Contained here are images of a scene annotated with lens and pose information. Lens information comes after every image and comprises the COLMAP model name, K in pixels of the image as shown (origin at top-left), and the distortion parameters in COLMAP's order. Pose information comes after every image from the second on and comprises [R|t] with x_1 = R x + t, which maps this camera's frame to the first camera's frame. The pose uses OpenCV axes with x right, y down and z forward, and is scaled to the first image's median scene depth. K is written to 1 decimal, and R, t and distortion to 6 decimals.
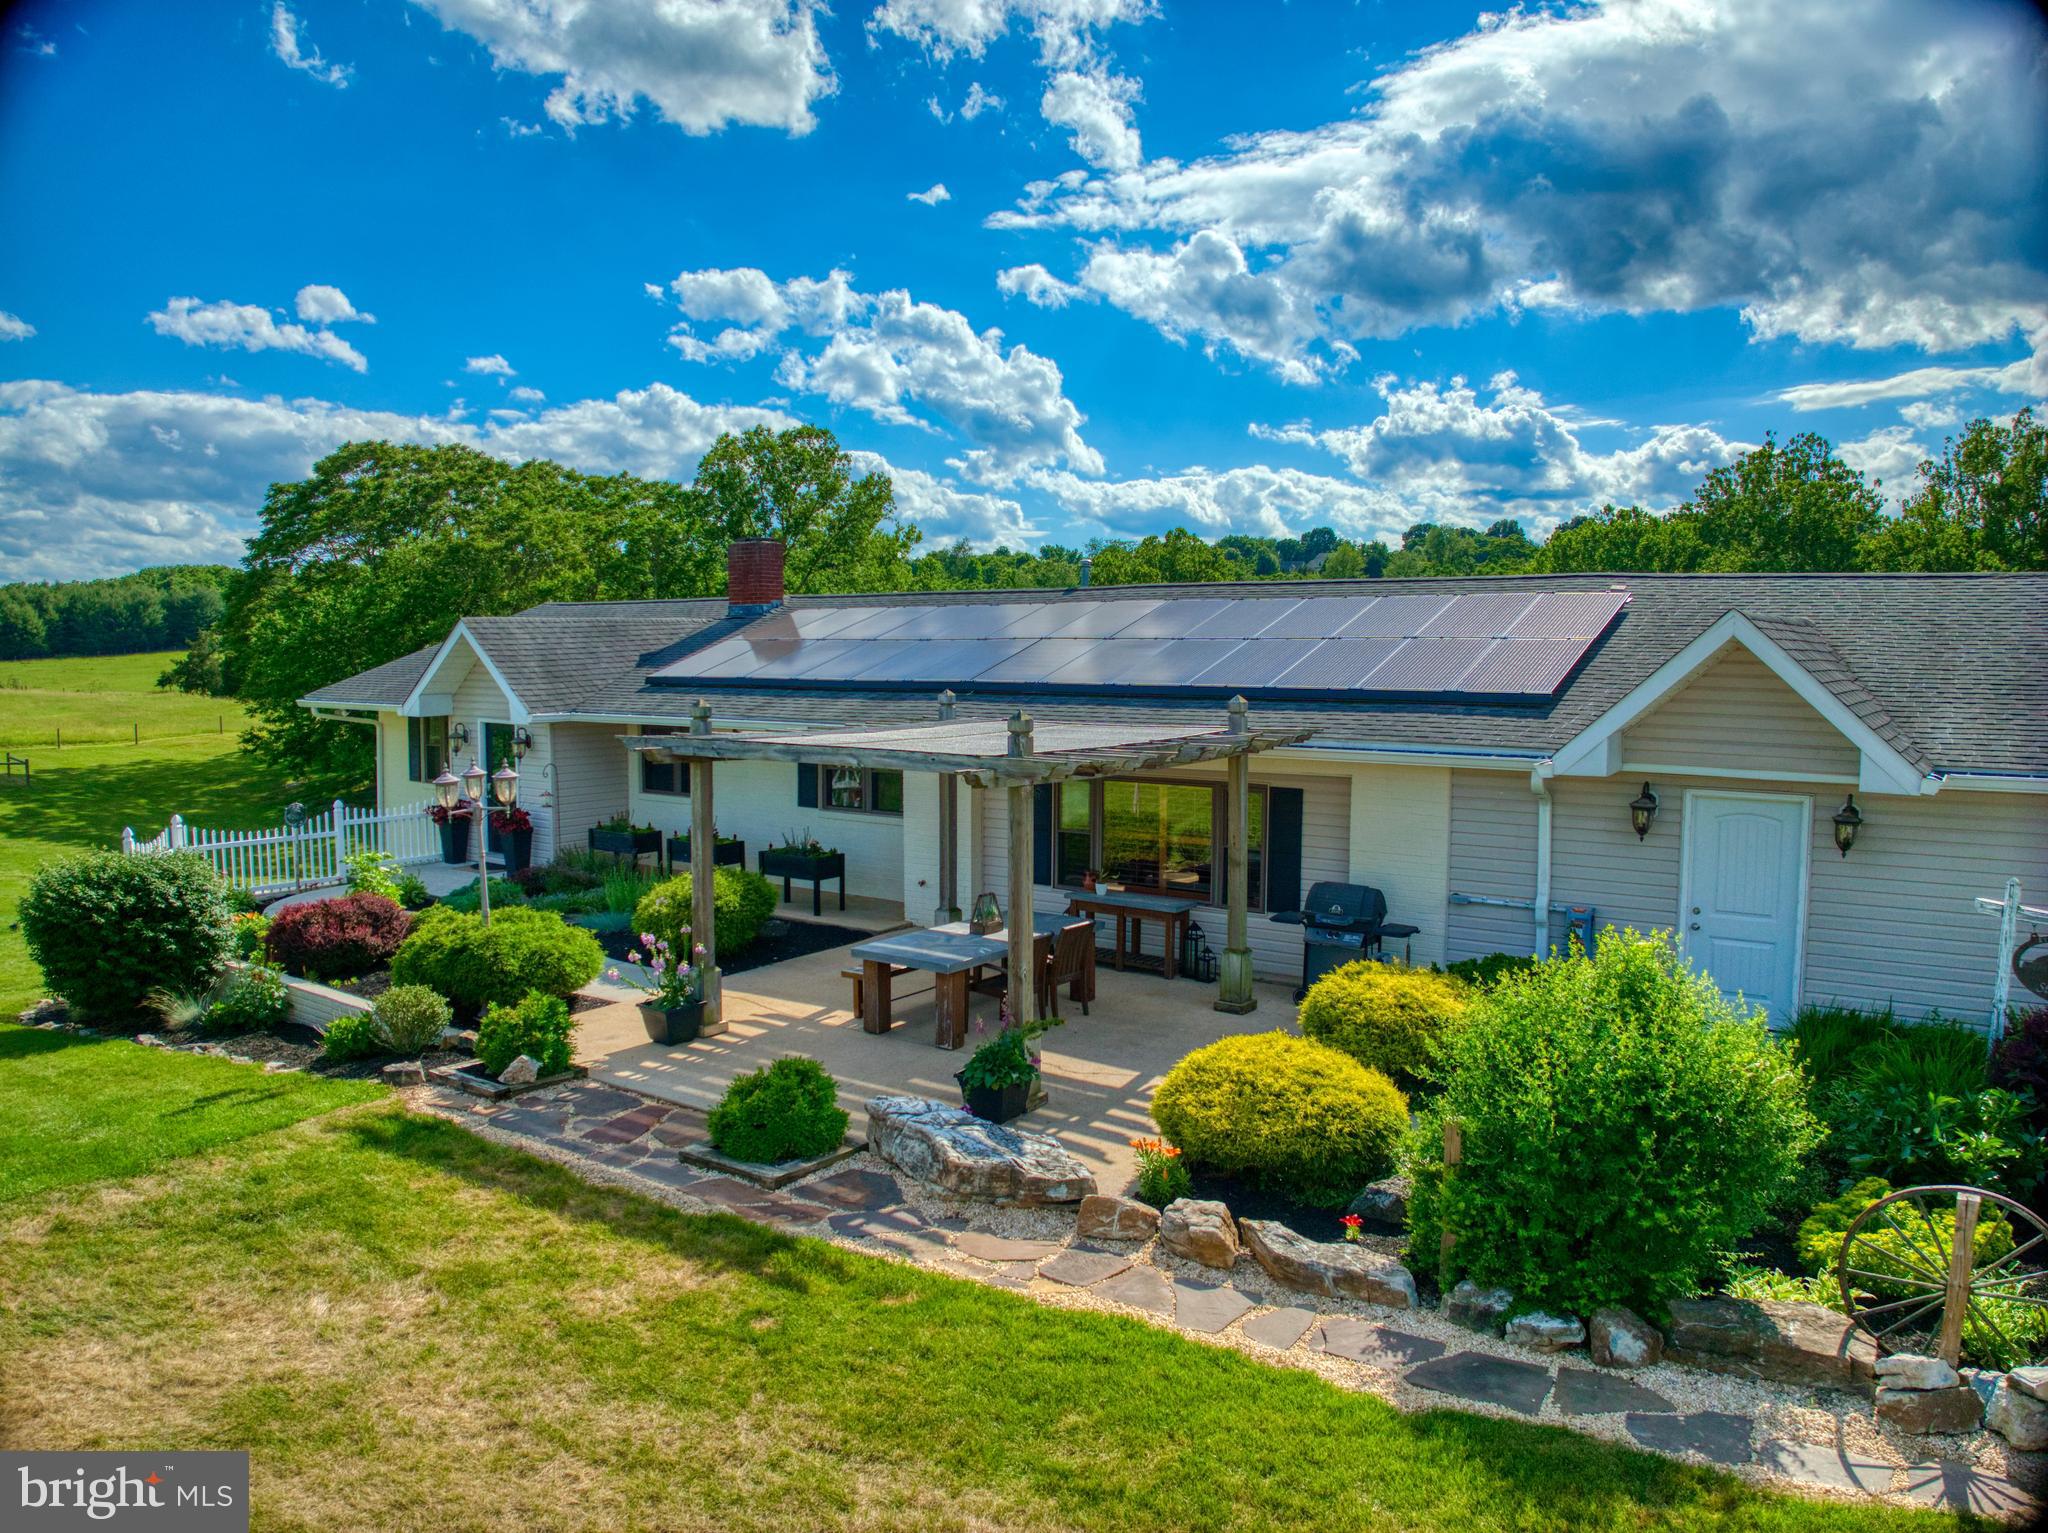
lens RADIAL K [[1429.5, 0, 1015.2], [0, 1429.5, 768.0], [0, 0, 1]] dist [-0.113120, -0.007595]
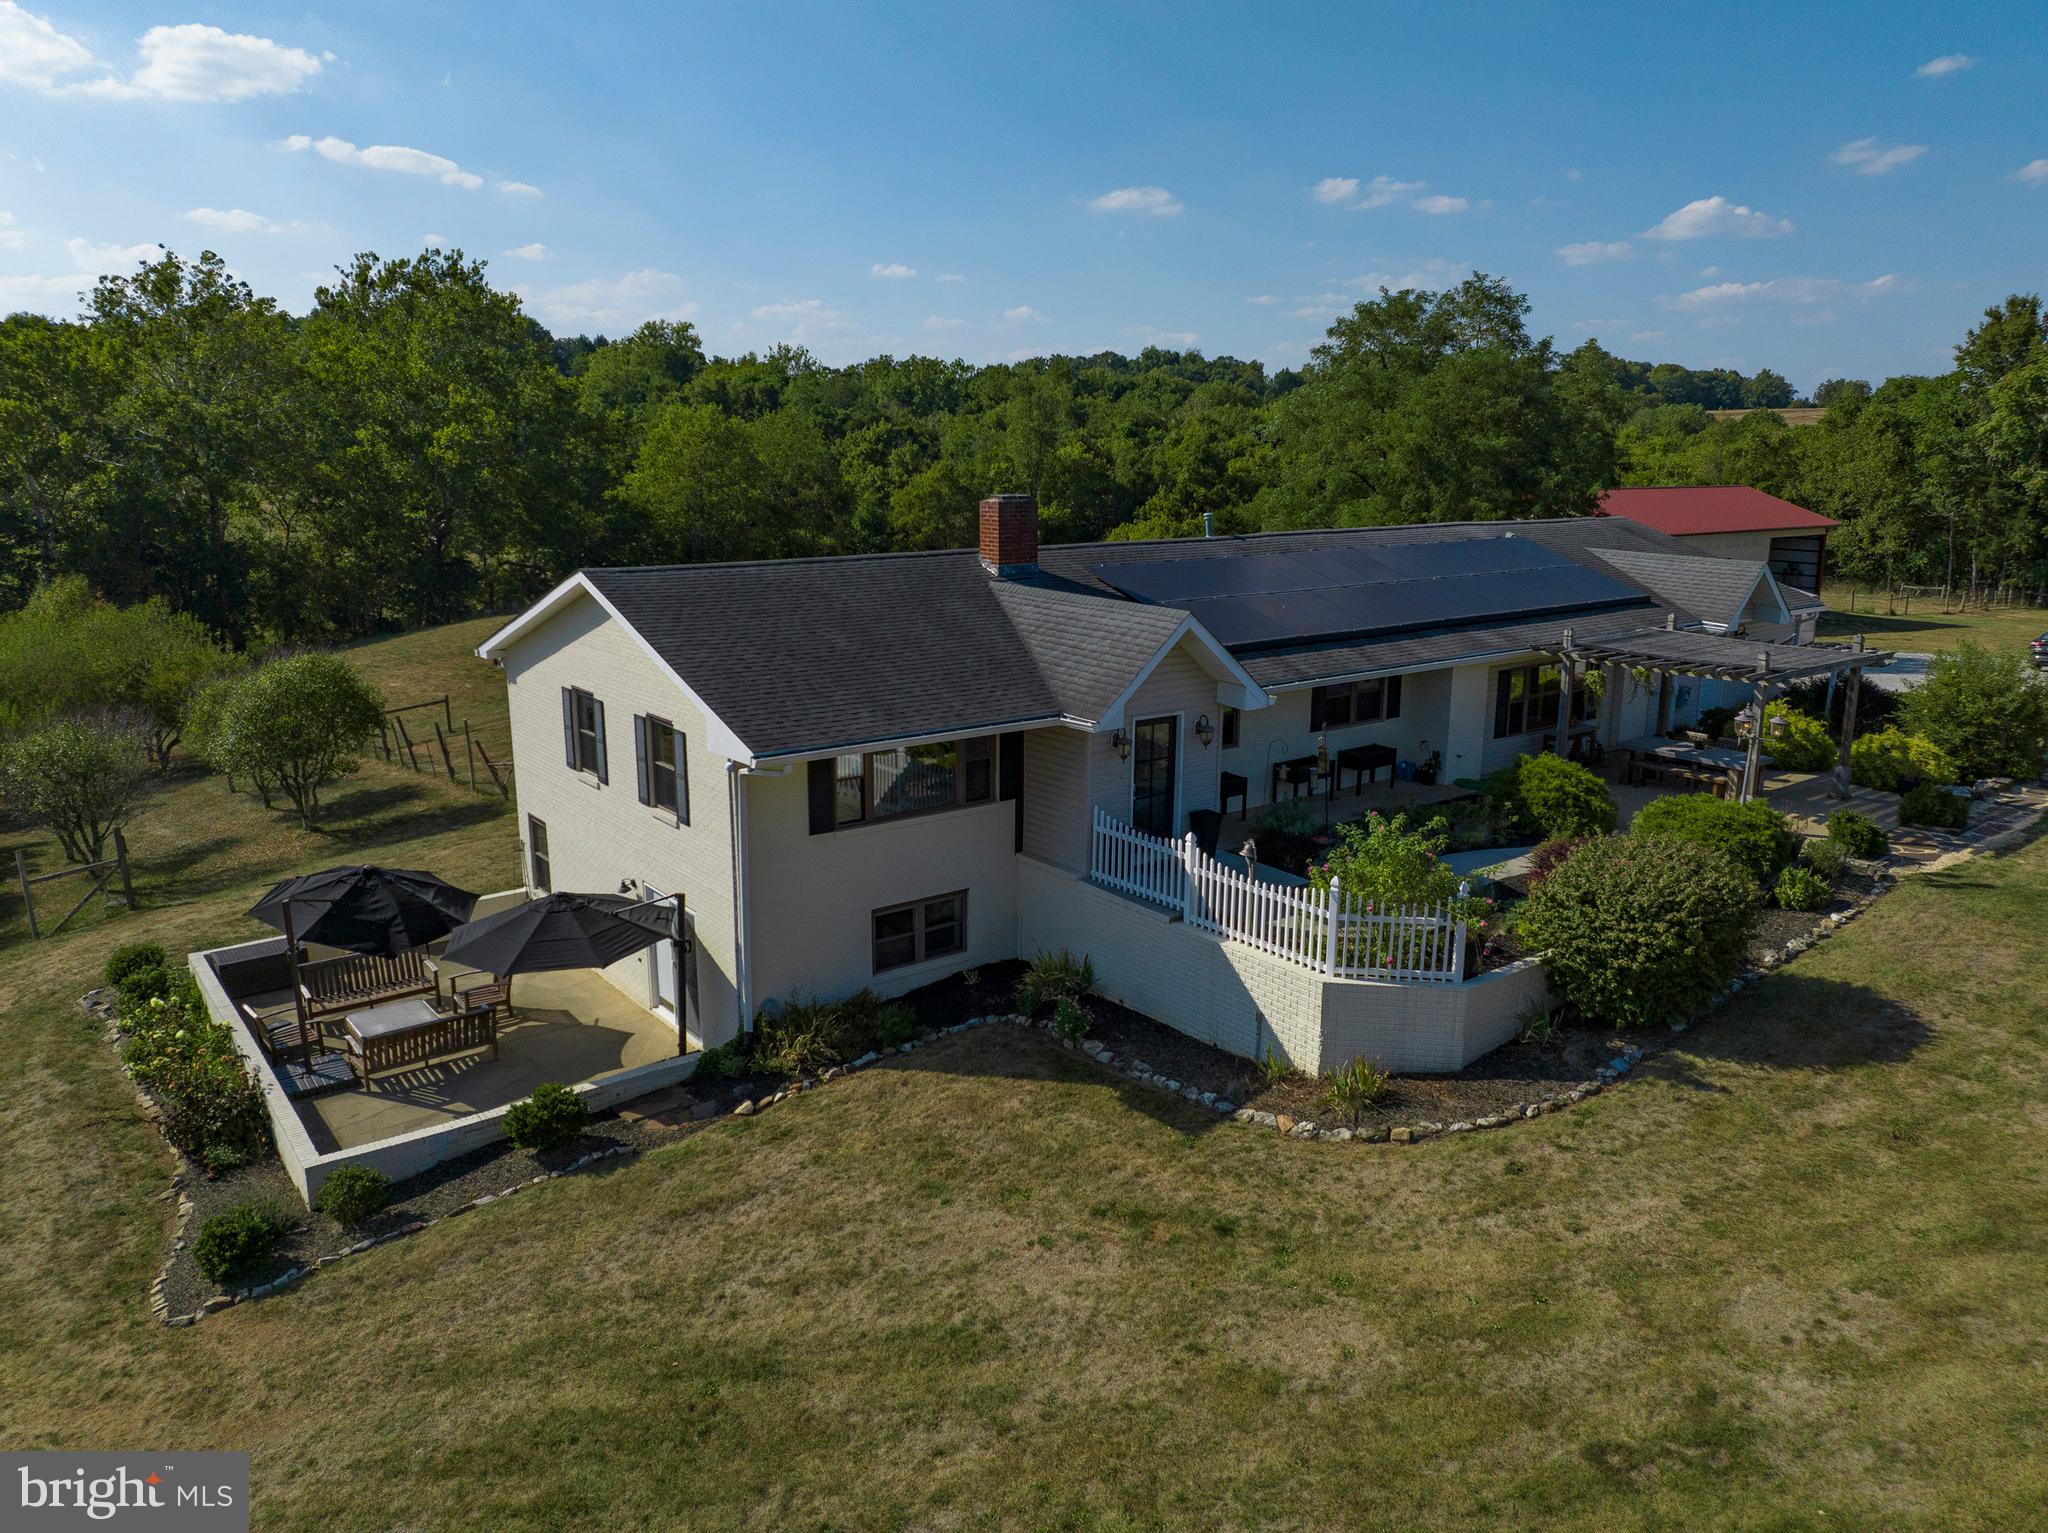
lens RADIAL K [[1444.7, 0, 1018.6], [0, 1444.7, 767.3], [0, 0, 1]] dist [-0.038659, 0.001584]
pose [[0.278386, -0.208041, 0.937668, -2.335018], [0.078497, 0.977922, 0.193667, -0.333477], [-0.957256, 0.019690, 0.288570, 1.483069]]
